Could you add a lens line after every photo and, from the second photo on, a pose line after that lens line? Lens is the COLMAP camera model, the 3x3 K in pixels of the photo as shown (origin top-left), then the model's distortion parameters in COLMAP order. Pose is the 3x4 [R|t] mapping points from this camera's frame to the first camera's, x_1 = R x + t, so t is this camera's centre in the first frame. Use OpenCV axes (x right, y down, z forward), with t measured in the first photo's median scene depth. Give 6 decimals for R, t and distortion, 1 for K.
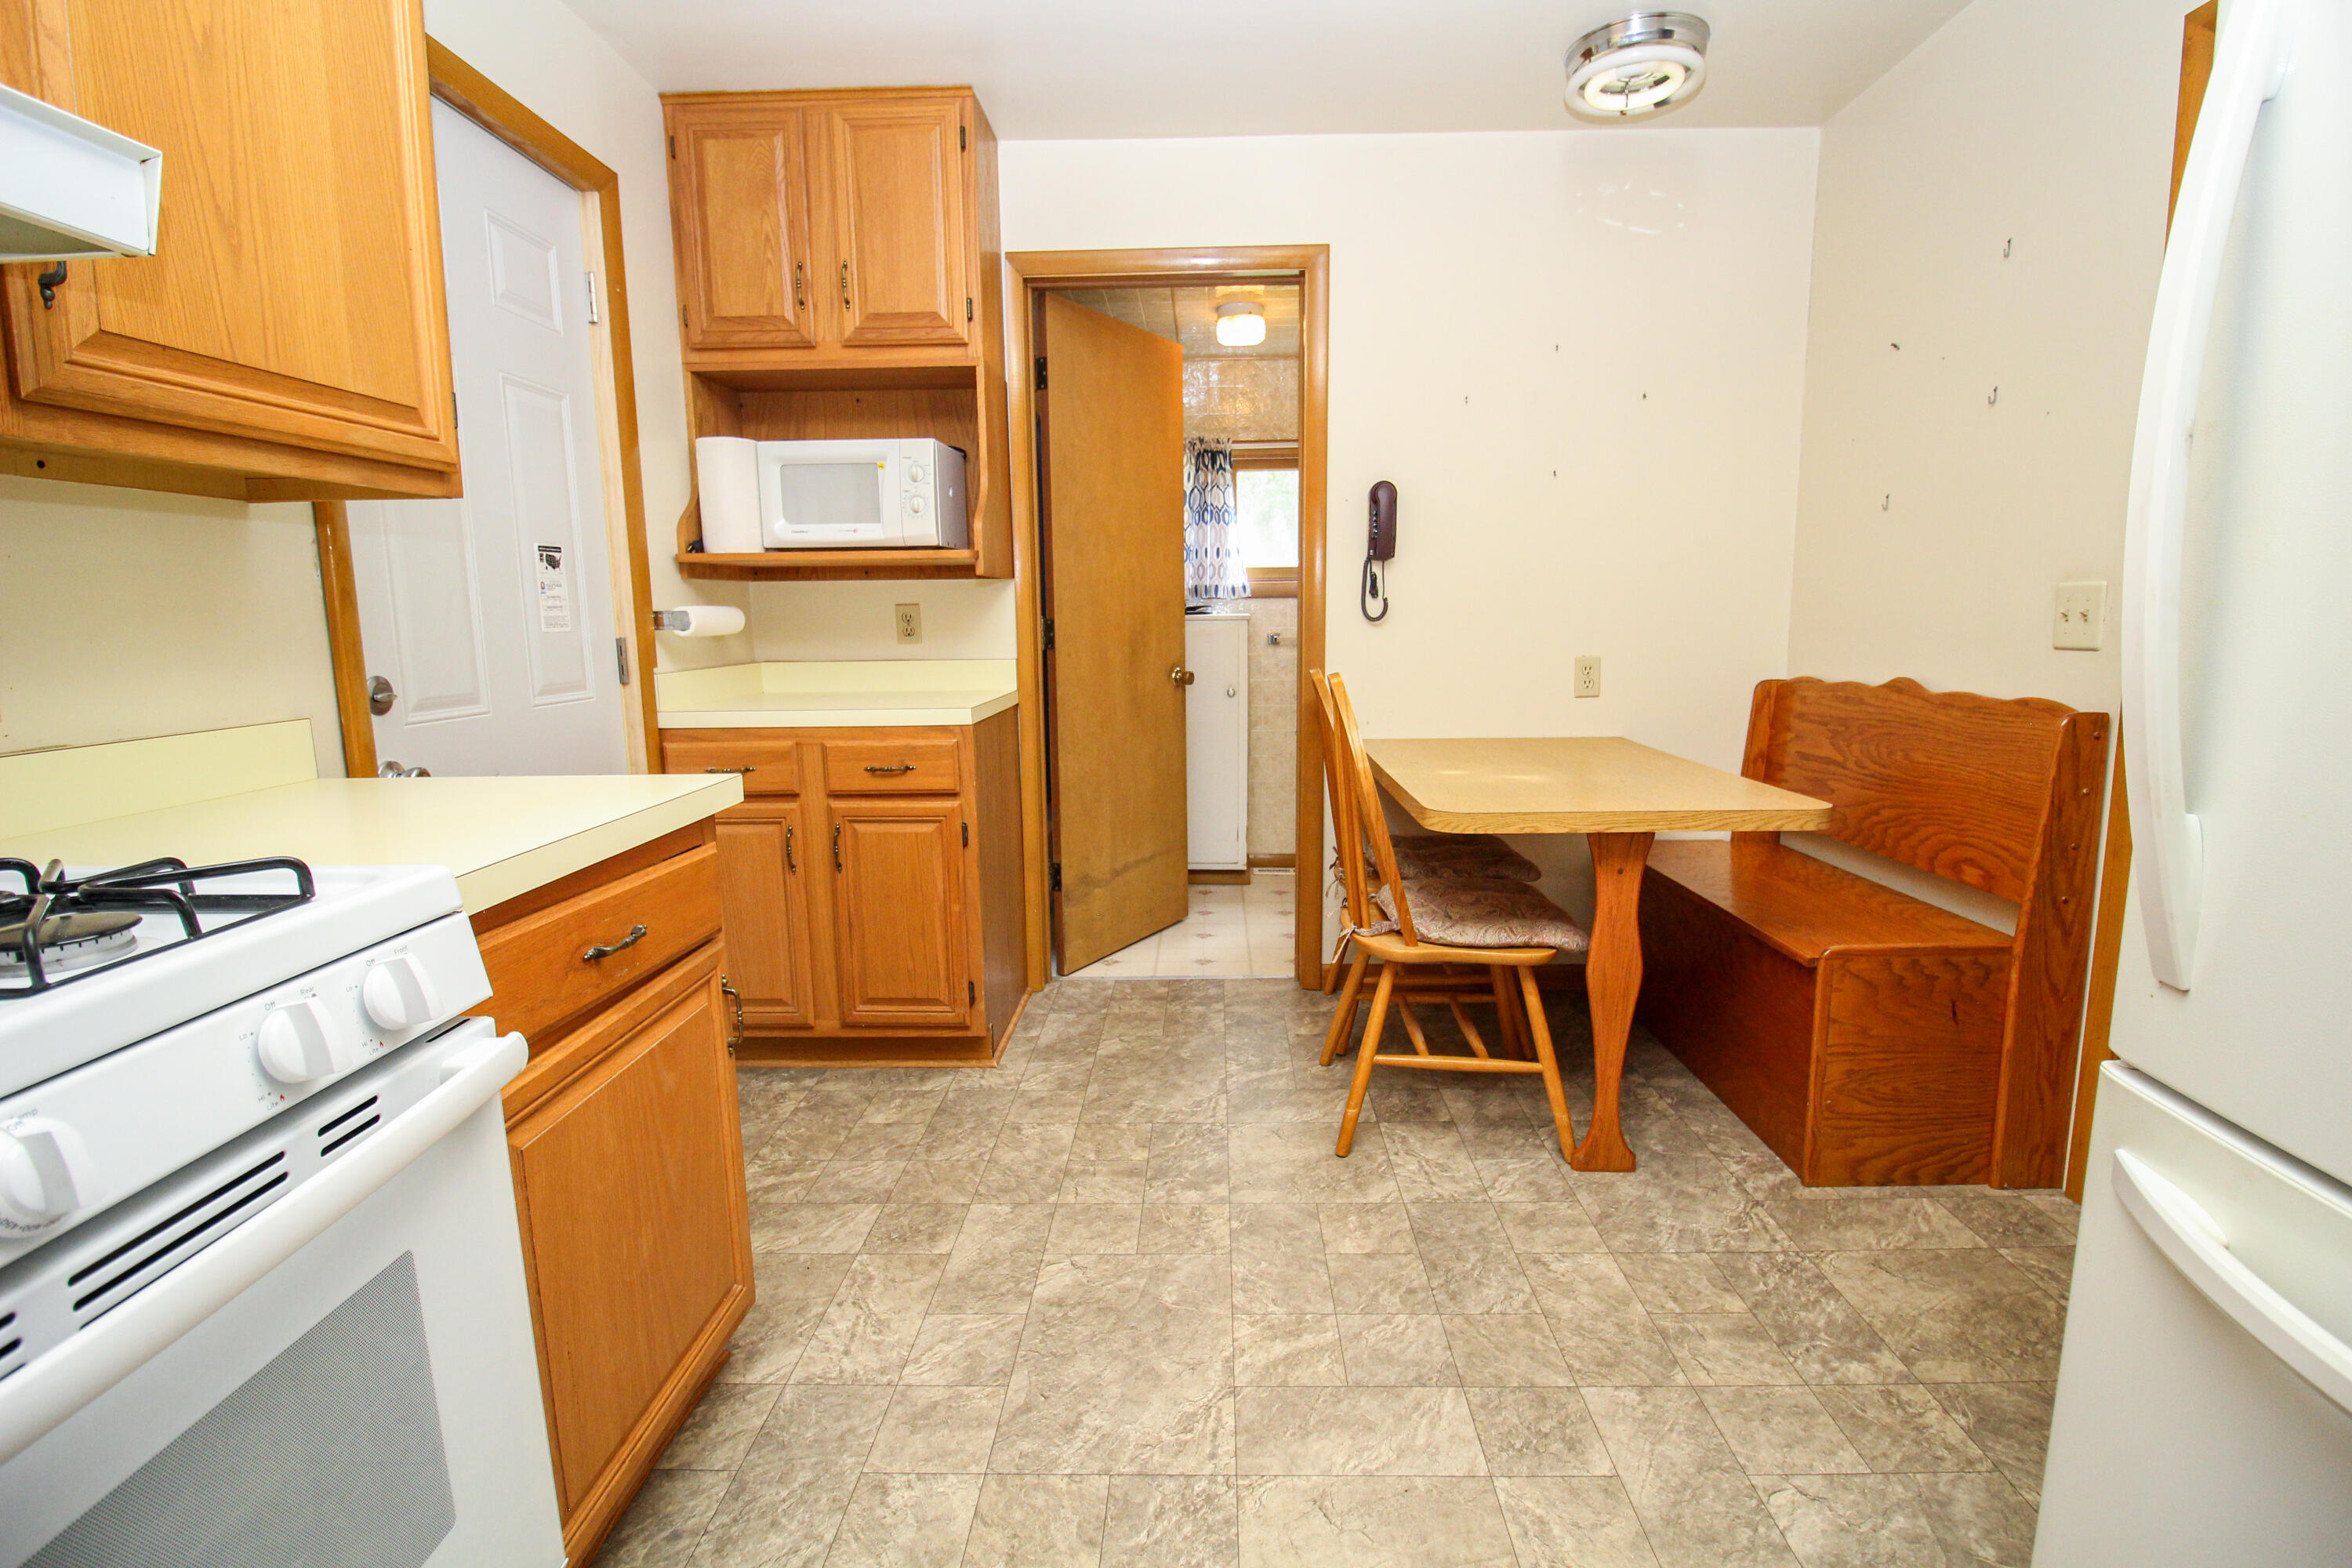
lens RADIAL K [[1089.3, 0, 1180.9], [0, 1089.3, 783.8], [0, 0, 1]] dist [0.000195, -0.013255]
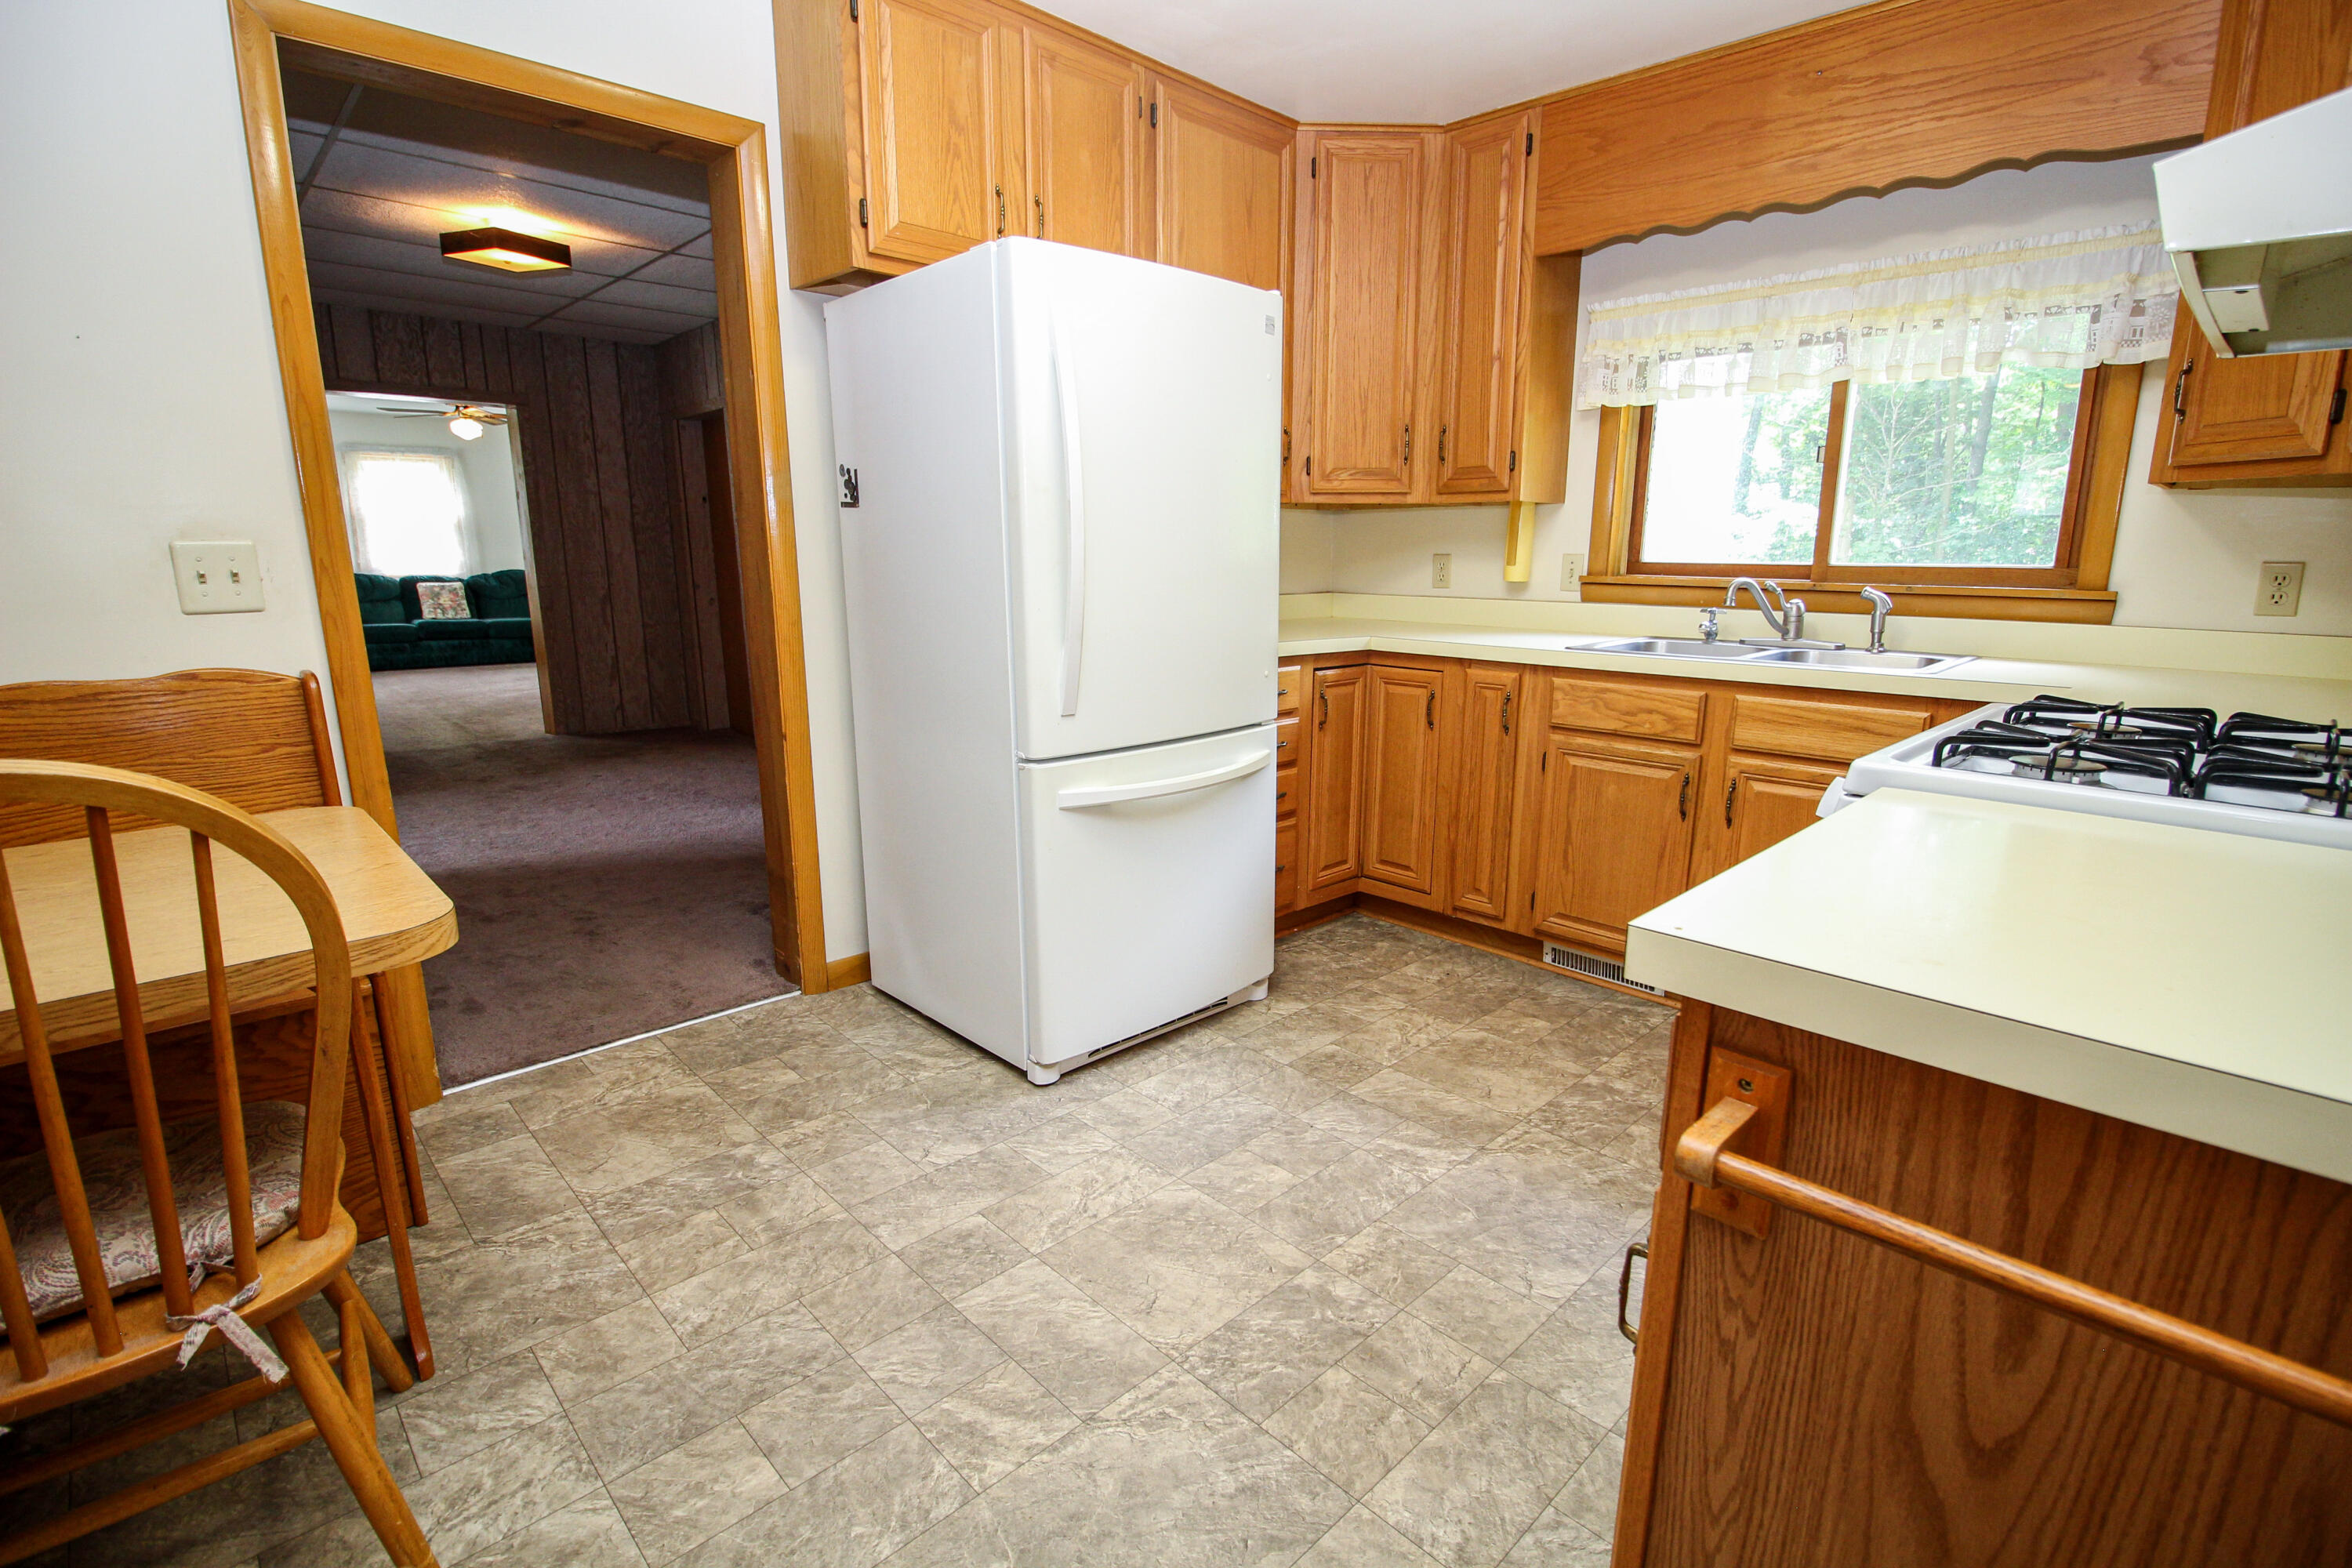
lens RADIAL K [[1086.3, 0, 1187.1], [0, 1086.3, 786.7], [0, 0, 1]] dist [0.000133, -0.013937]
pose [[-0.719123, -0.138248, 0.680992, -0.531615], [0.112880, 0.943752, 0.310791, -0.214120], [-0.685653, 0.300367, -0.663068, 1.308190]]
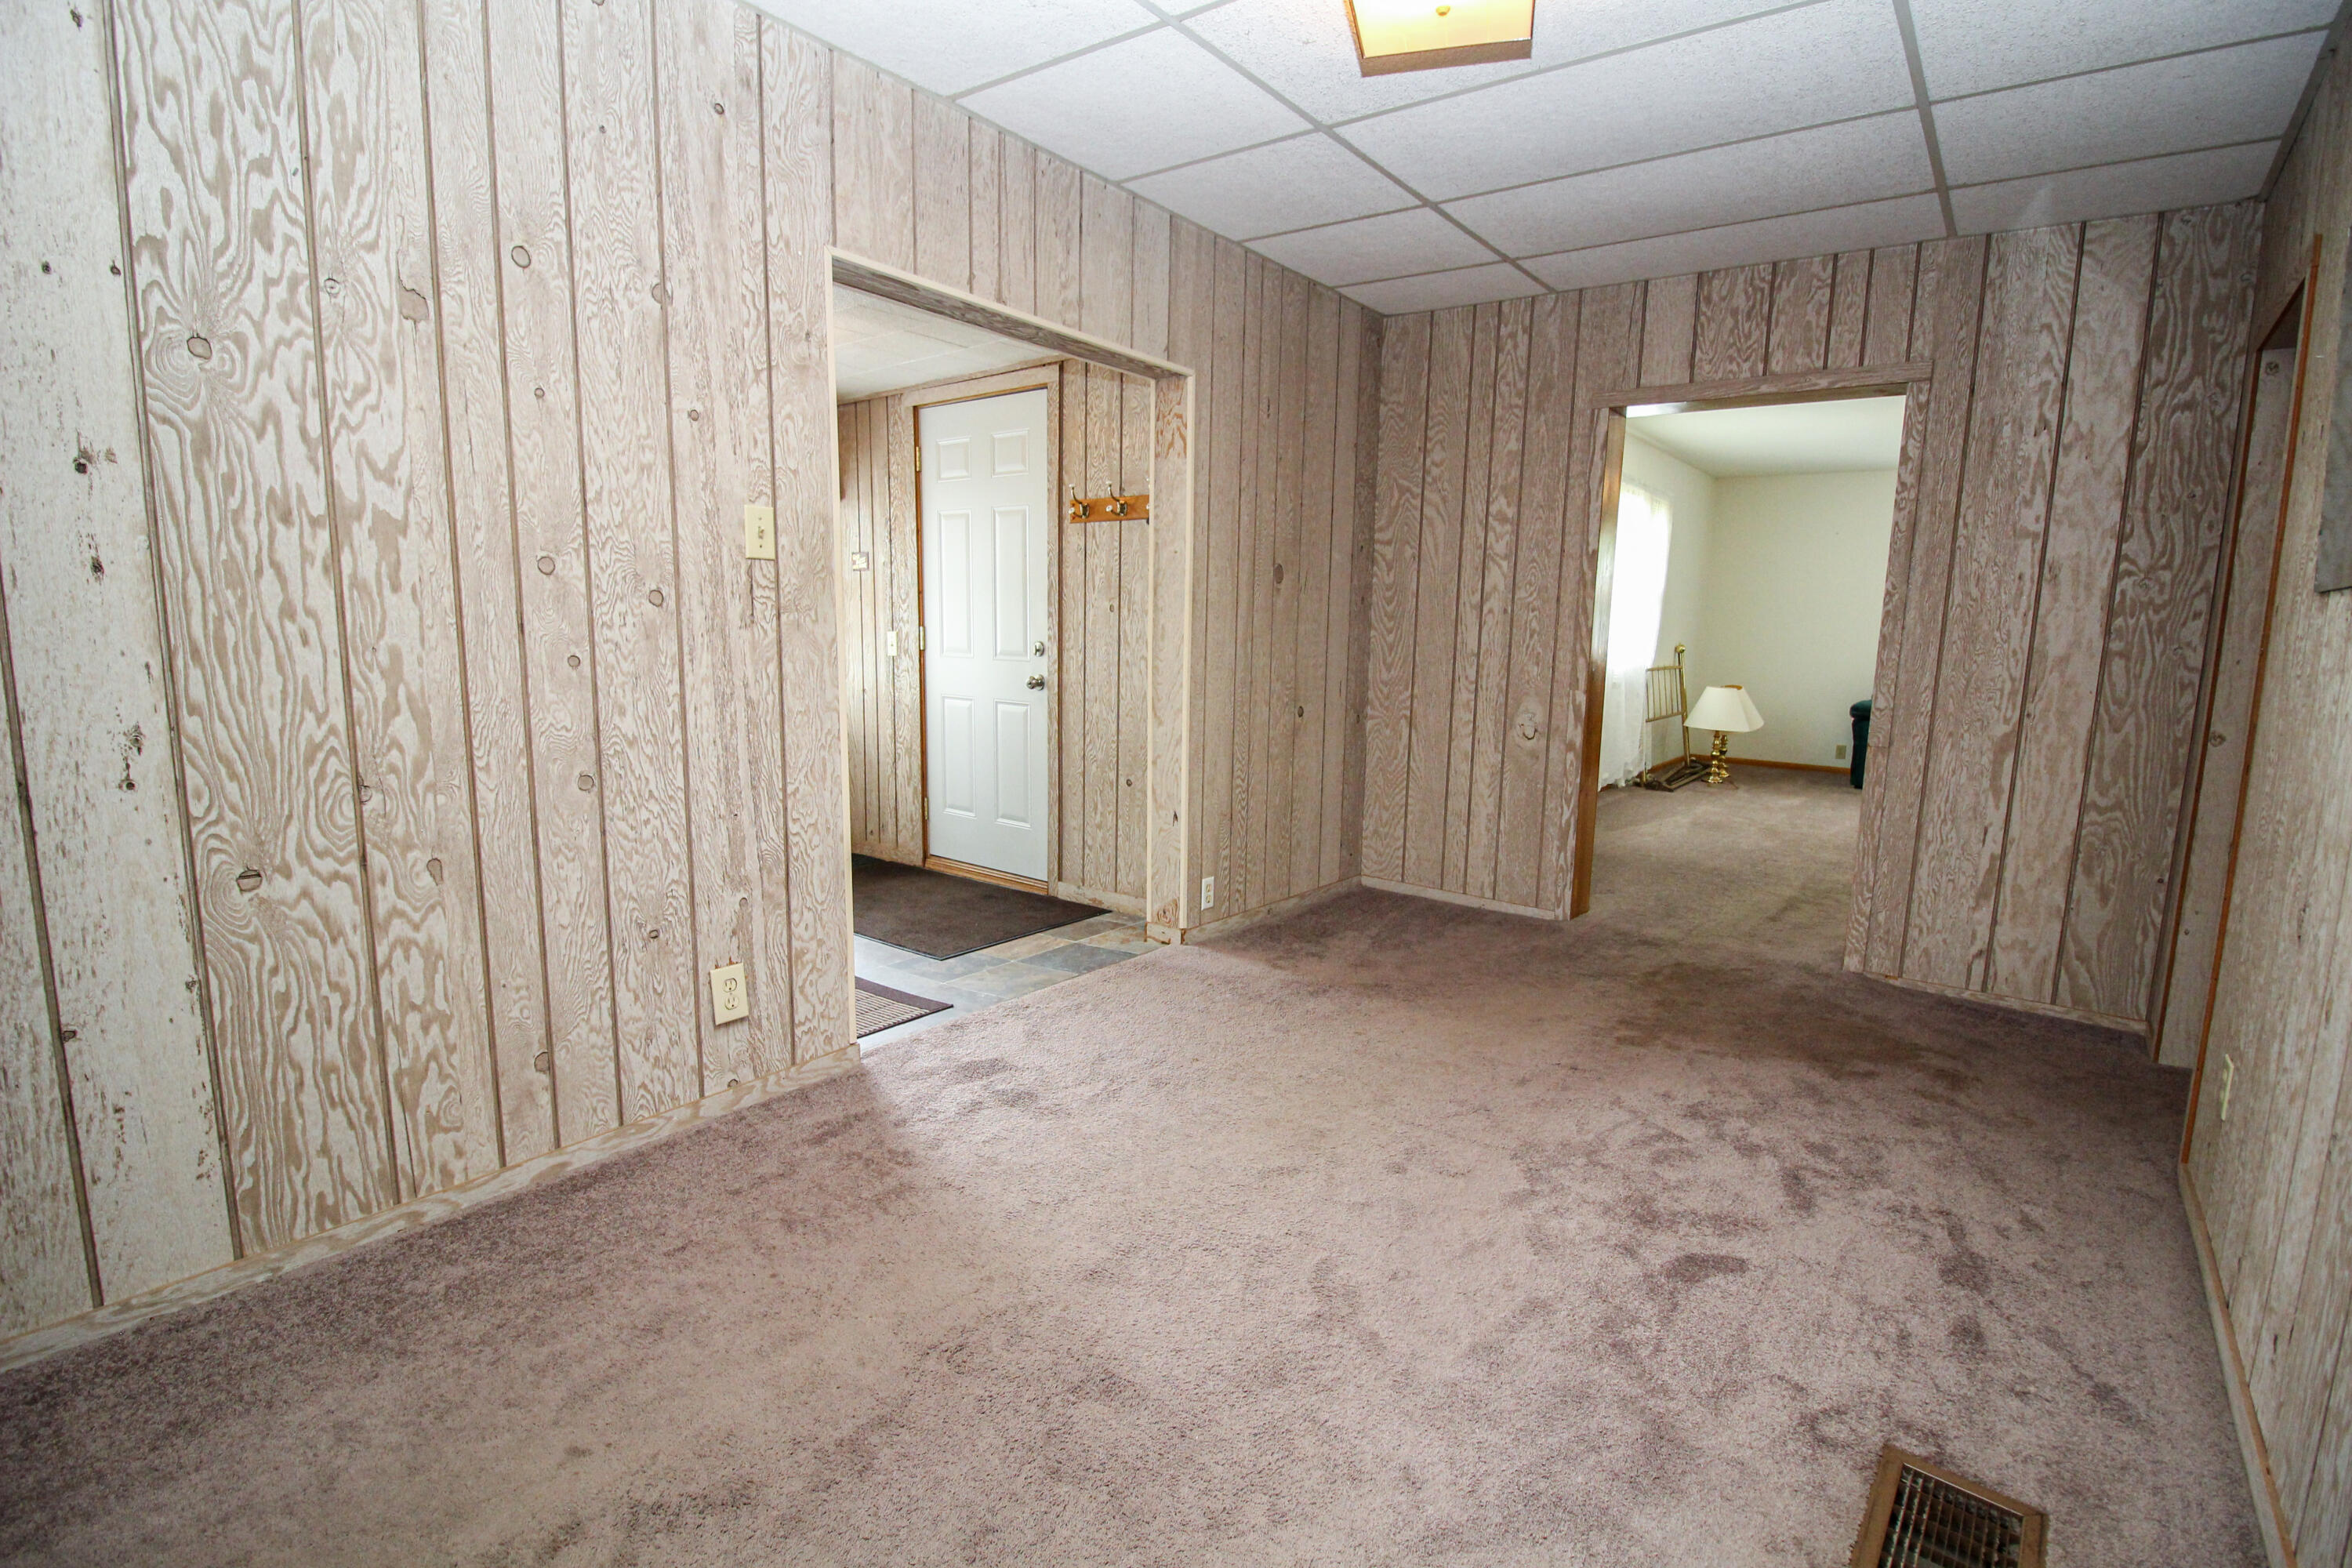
lens RADIAL K [[1089.3, 0, 1180.9], [0, 1089.3, 783.8], [0, 0, 1]] dist [0.000195, -0.013255]
pose [[0.591456, -0.097202, 0.800457, 1.292253], [0.095701, 0.994153, 0.050010, -0.039298], [-0.800638, 0.047025, 0.597300, -0.041491]]
